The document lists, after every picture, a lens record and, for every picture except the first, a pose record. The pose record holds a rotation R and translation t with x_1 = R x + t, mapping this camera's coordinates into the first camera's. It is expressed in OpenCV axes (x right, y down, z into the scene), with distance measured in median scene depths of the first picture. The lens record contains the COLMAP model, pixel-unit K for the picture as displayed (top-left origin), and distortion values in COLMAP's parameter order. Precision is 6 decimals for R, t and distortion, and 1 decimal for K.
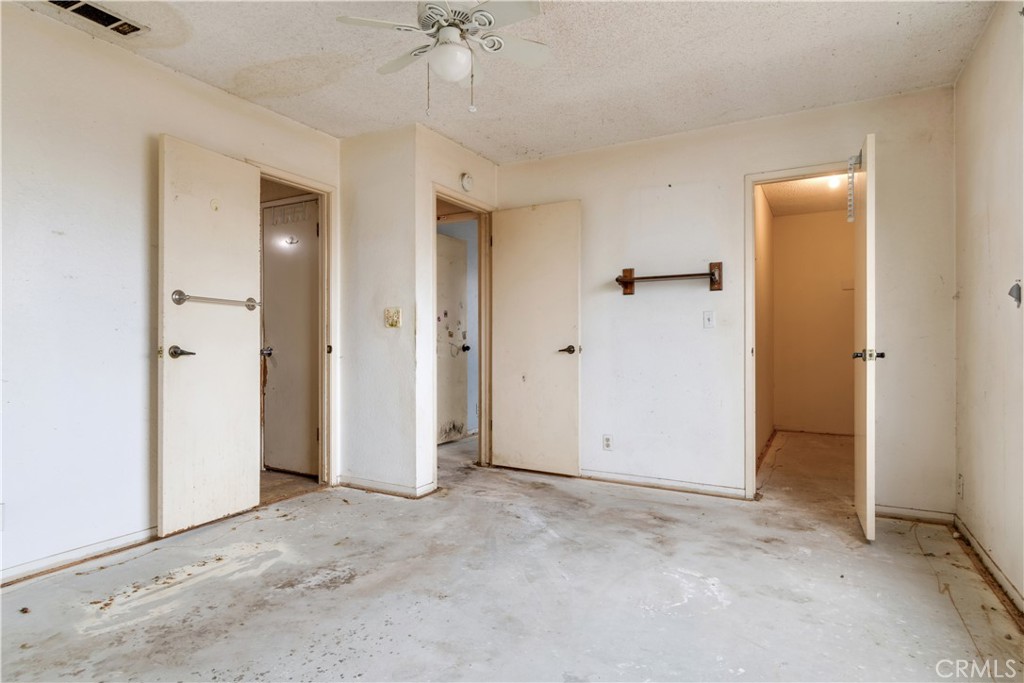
lens RADIAL K [[543.9, 0, 509.4], [0, 543.9, 339.2], [0, 0, 1]] dist [0.002387, -0.001945]
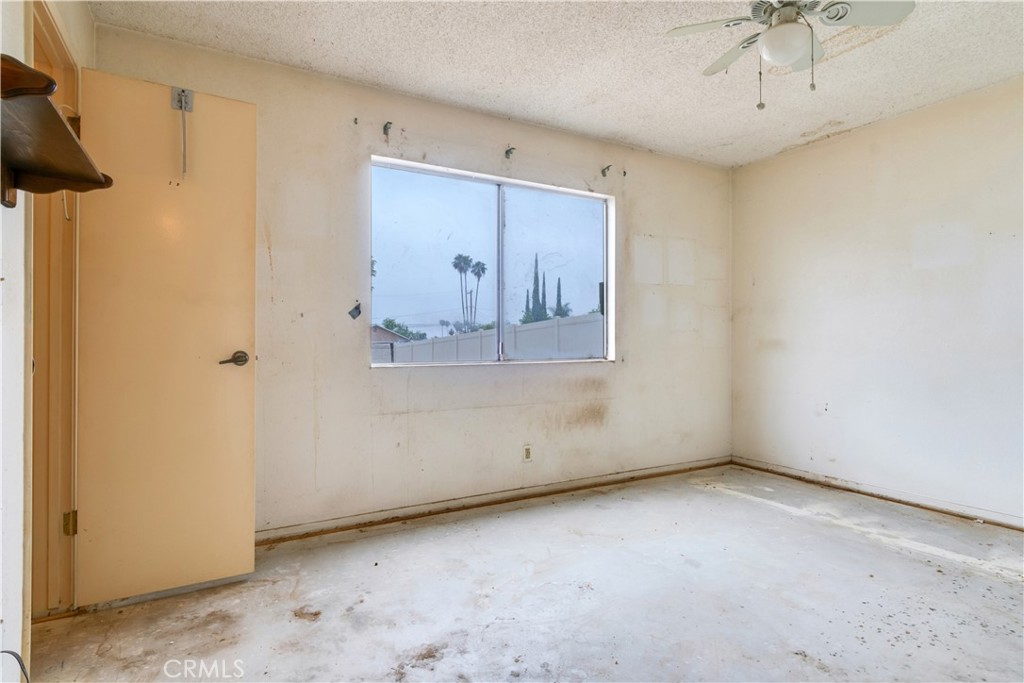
lens RADIAL K [[543.9, 0, 509.4], [0, 543.9, 339.2], [0, 0, 1]] dist [0.002387, -0.001945]
pose [[-0.853881, 0.004269, 0.520451, -0.142866], [0.000881, 0.999977, -0.006756, 0.004866], [-0.520468, -0.005310, -0.853865, 1.557492]]
